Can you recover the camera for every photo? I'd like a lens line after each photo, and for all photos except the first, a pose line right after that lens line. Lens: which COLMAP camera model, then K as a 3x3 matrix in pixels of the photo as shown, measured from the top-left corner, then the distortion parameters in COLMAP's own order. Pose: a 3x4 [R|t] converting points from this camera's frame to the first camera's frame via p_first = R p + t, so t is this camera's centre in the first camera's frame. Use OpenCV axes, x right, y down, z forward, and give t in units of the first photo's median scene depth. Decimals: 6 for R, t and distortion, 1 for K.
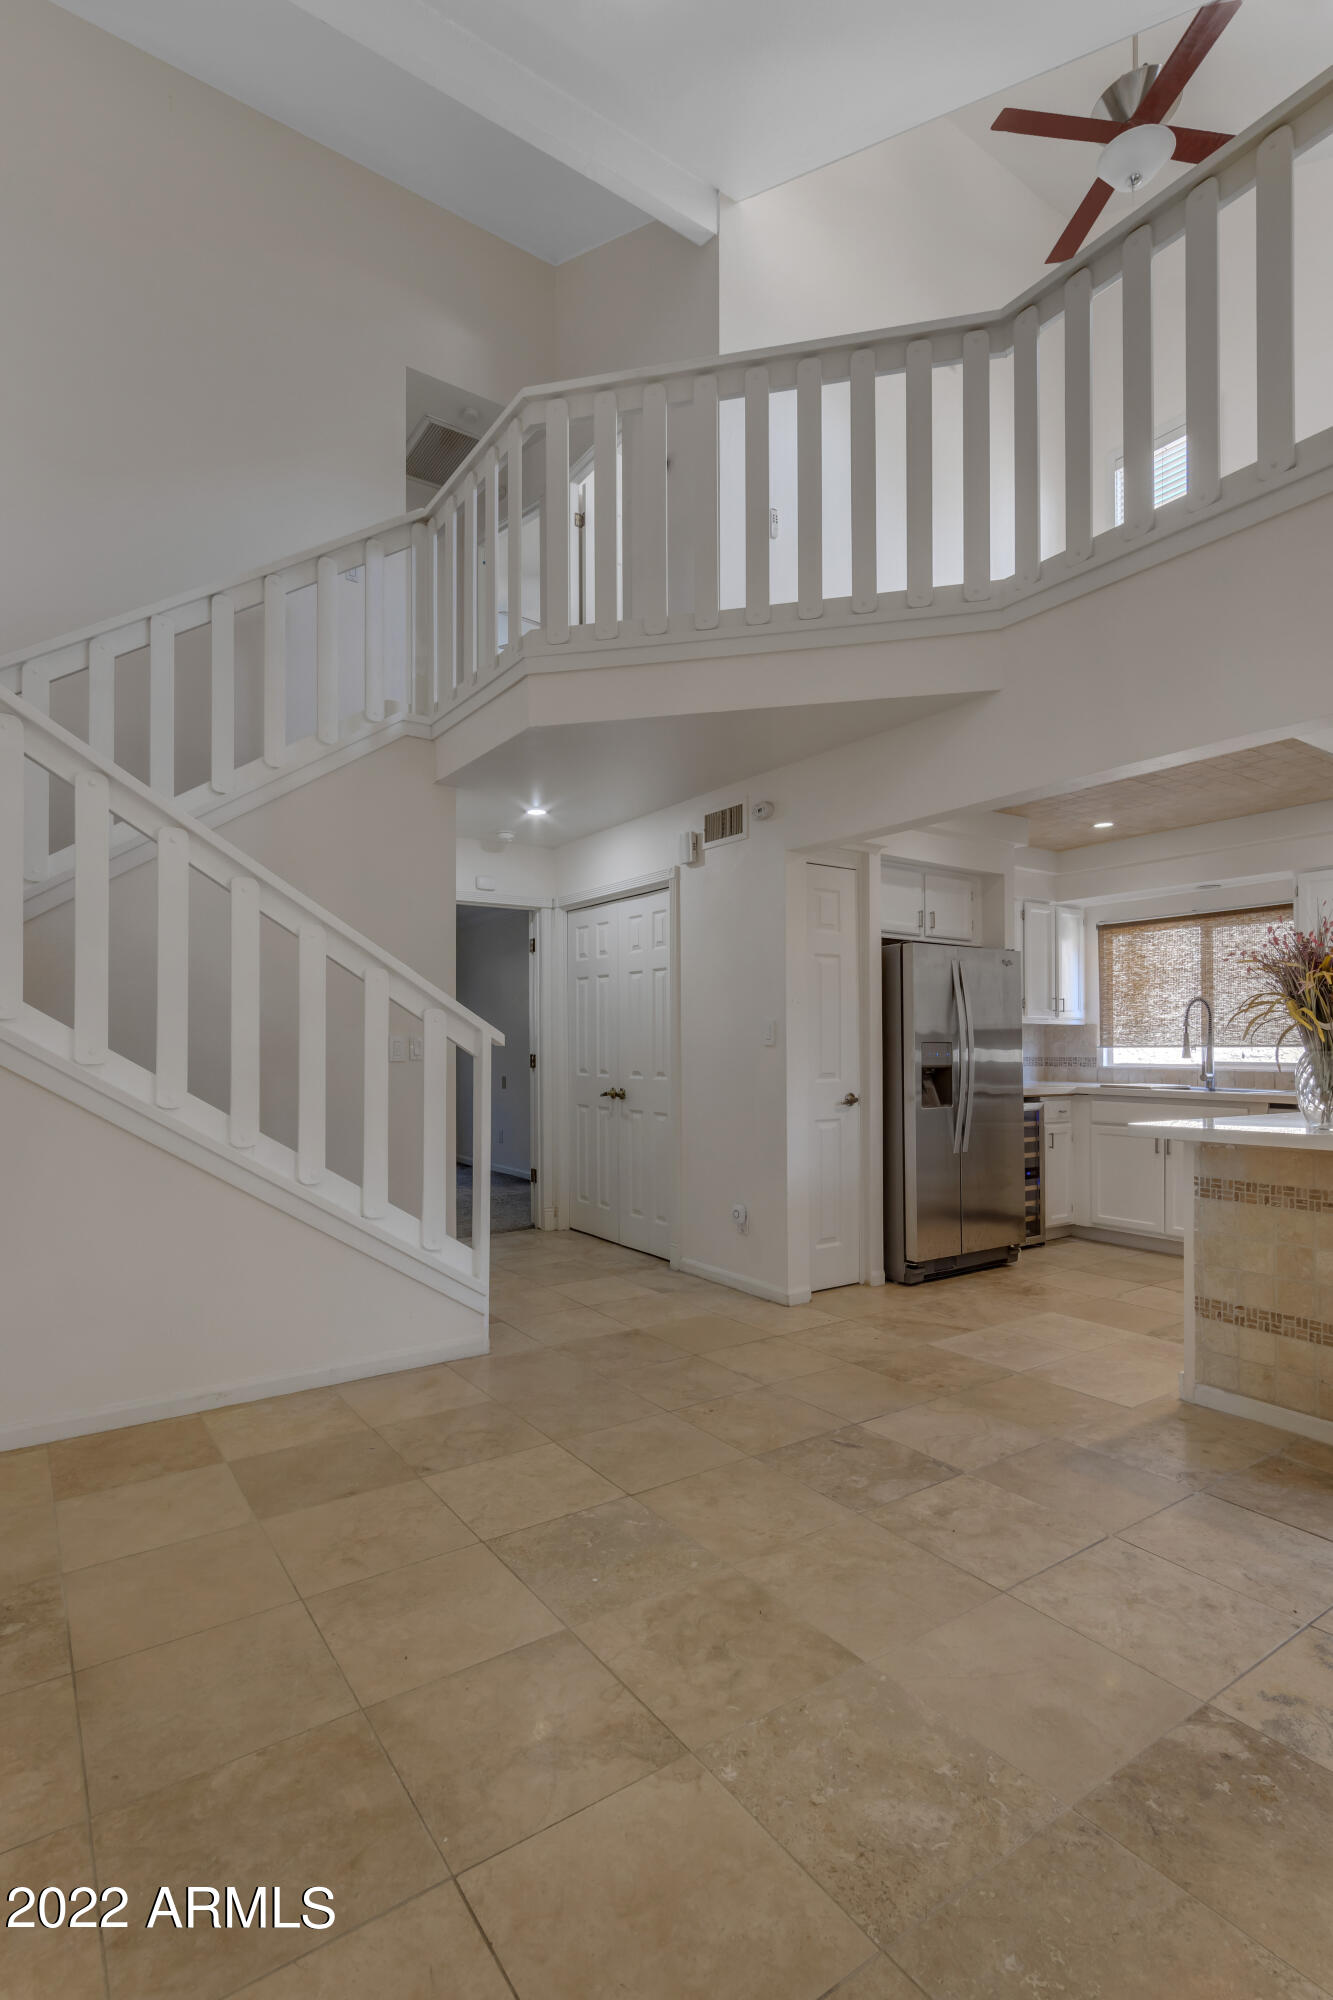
lens RADIAL K [[950.1, 0, 648.3], [0, 950.1, 1039.1], [0, 0, 1]] dist [0.000528, 0.000921]
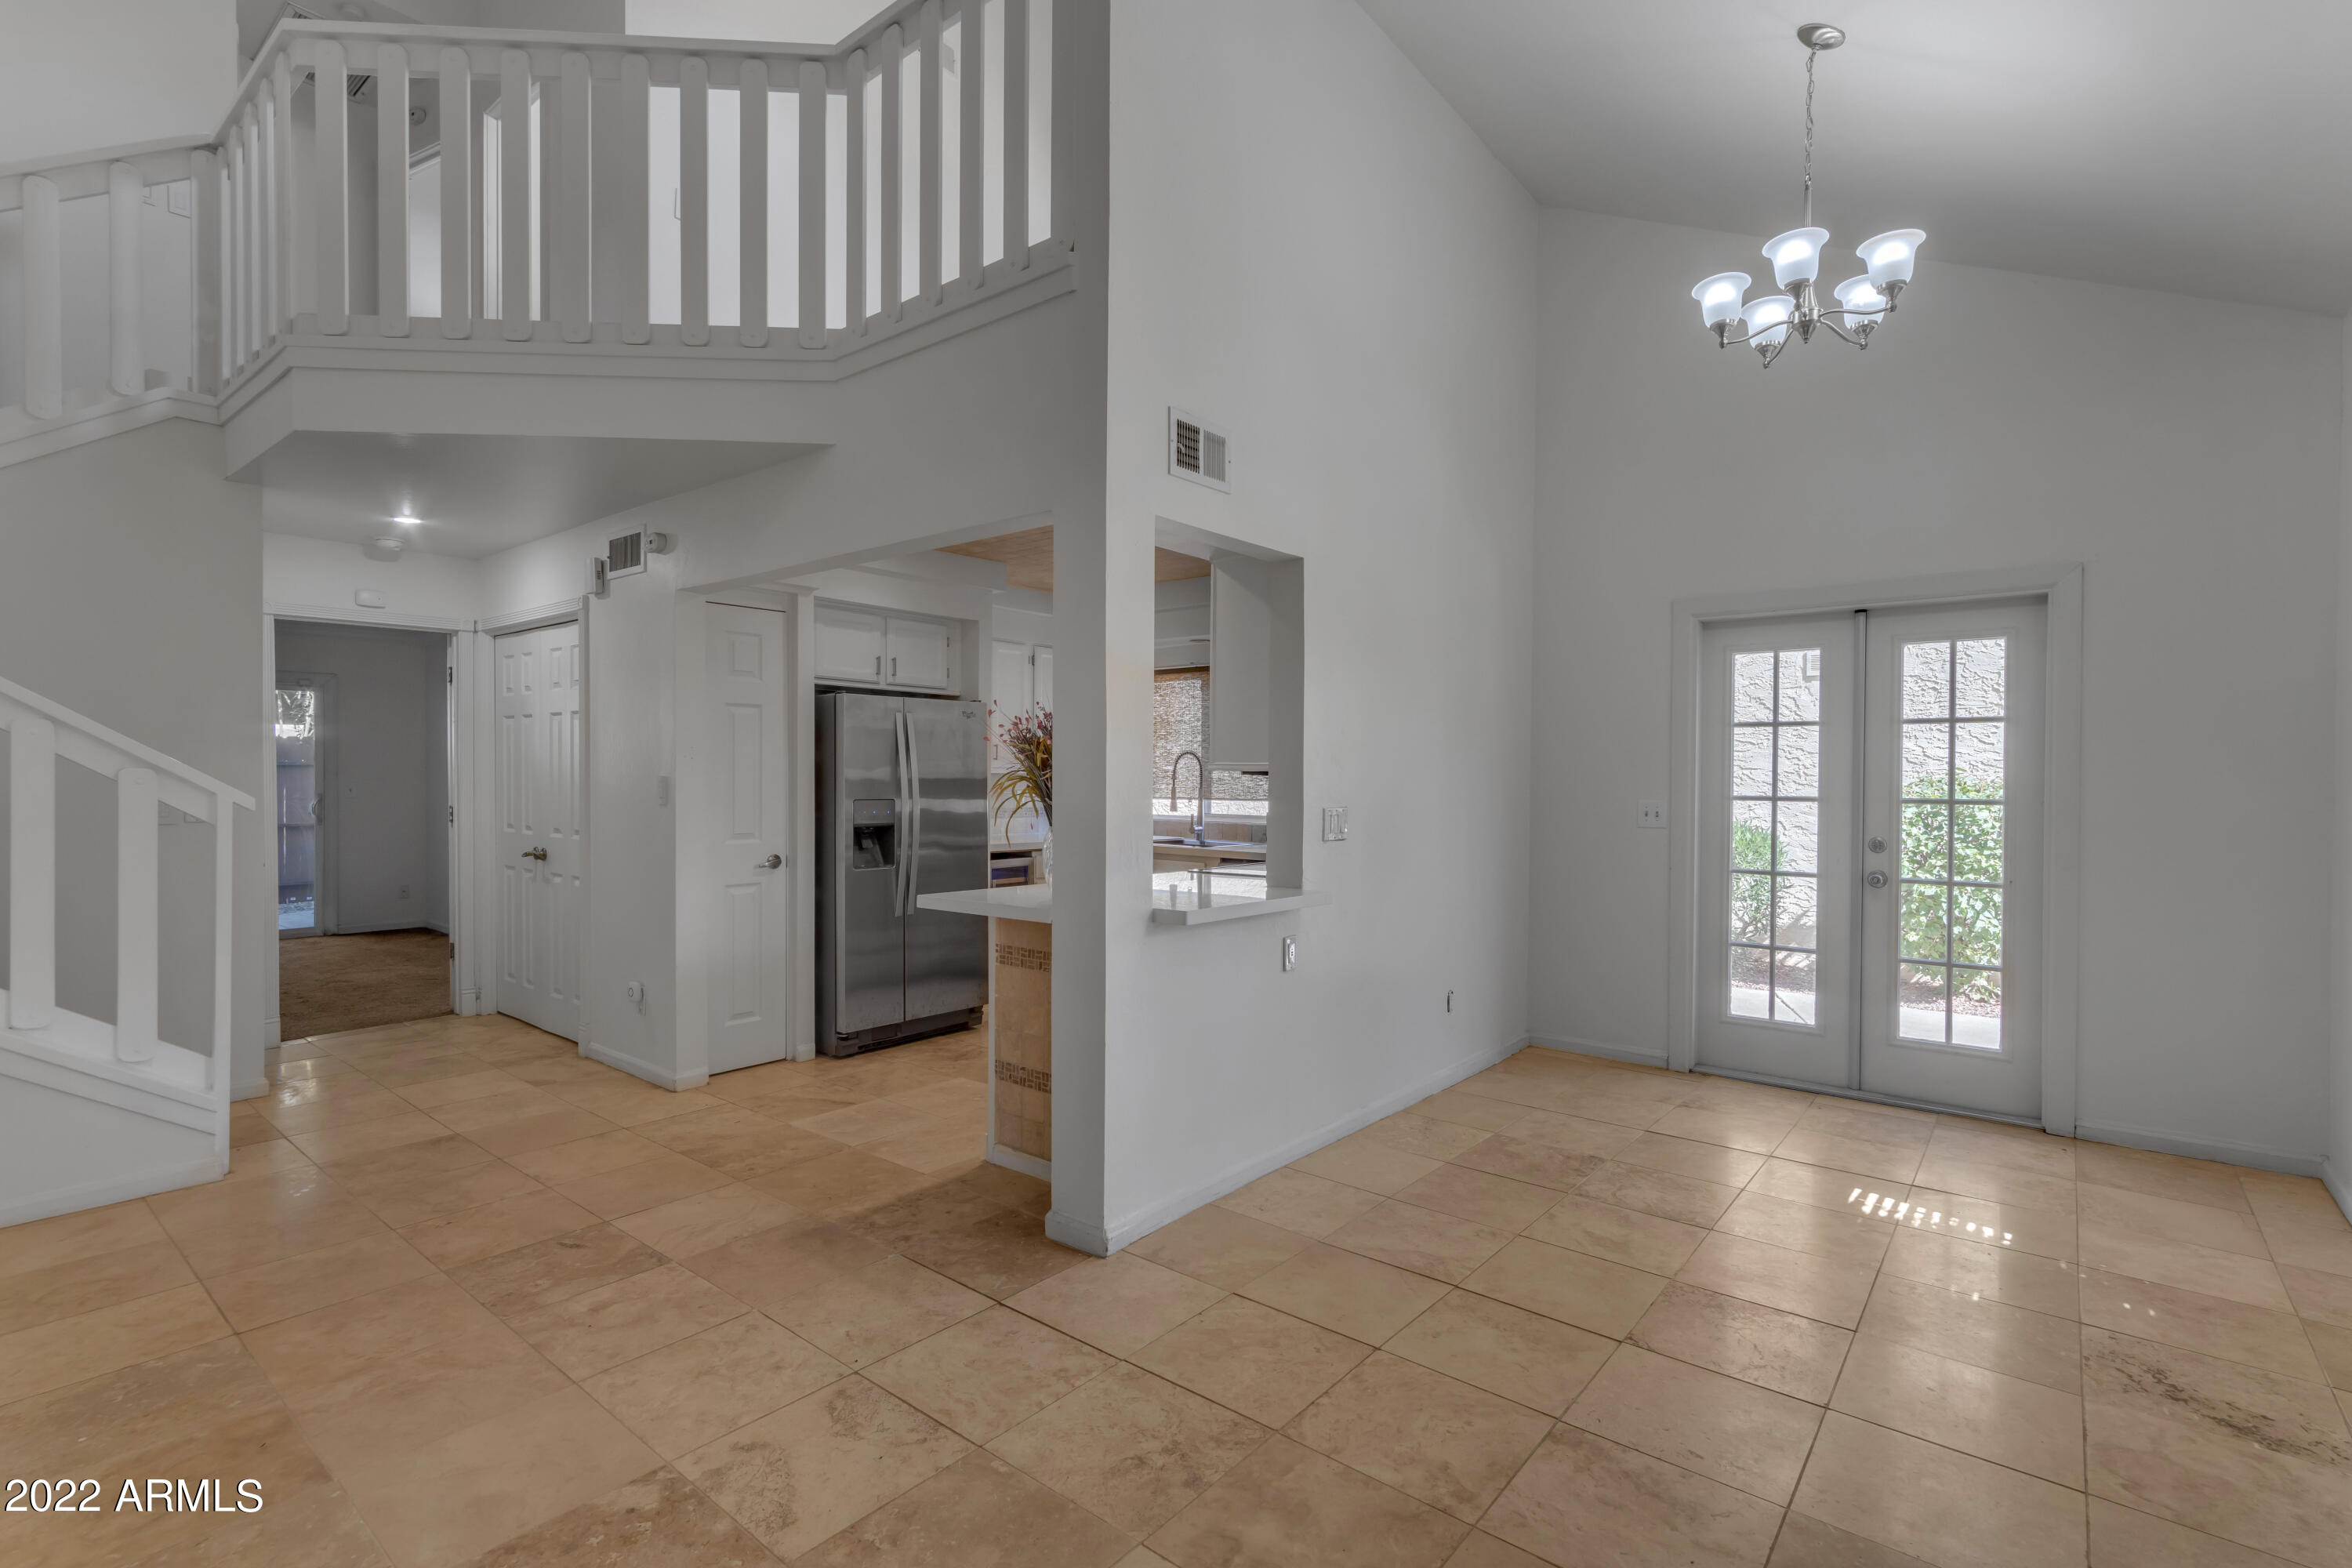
lens RADIAL K [[1080.8, 0, 1168.1], [0, 1080.8, 785.0], [0, 0, 1]] dist [0.002792, -0.000237]
pose [[0.959967, 0.004025, 0.280085, 0.293304], [-0.009180, 0.999812, 0.017095, -0.033040], [-0.279964, -0.018982, 0.959823, -0.115607]]
